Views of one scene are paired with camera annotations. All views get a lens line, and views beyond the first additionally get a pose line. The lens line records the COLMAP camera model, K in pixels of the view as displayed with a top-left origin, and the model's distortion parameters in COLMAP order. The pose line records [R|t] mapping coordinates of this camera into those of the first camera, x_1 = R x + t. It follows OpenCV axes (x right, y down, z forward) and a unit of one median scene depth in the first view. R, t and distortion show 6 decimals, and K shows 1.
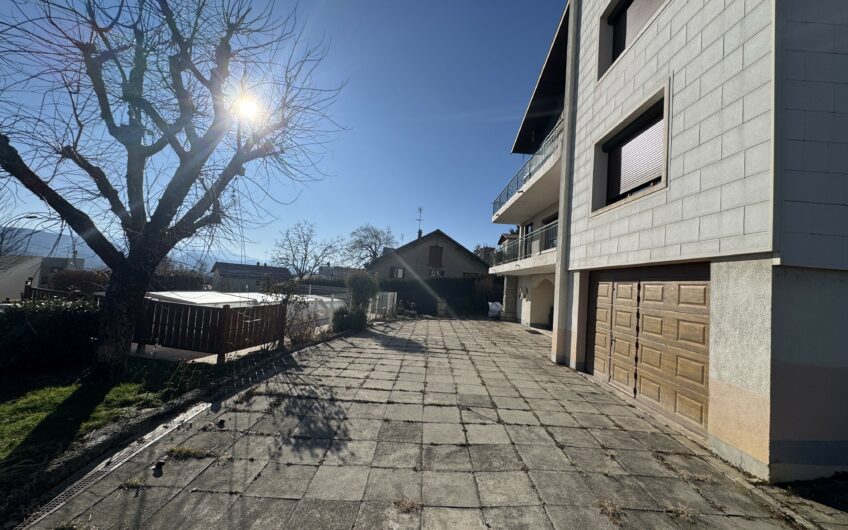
lens RADIAL K [[337.3, 0, 422.2], [0, 337.3, 267.3], [0, 0, 1]] dist [-0.002606, 0.000658]
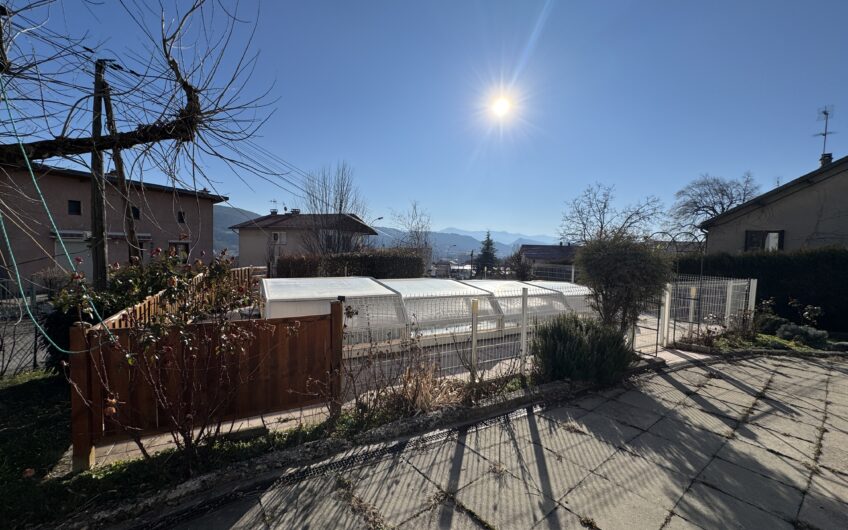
lens RADIAL K [[337.3, 0, 427.5], [0, 337.3, 268.3], [0, 0, 1]] dist [-0.002606, 0.000658]
pose [[0.645567, -0.011555, -0.763616, -0.007485], [0.057632, 0.997772, 0.033624, 0.008692], [0.761526, -0.065715, 0.644794, 0.172086]]
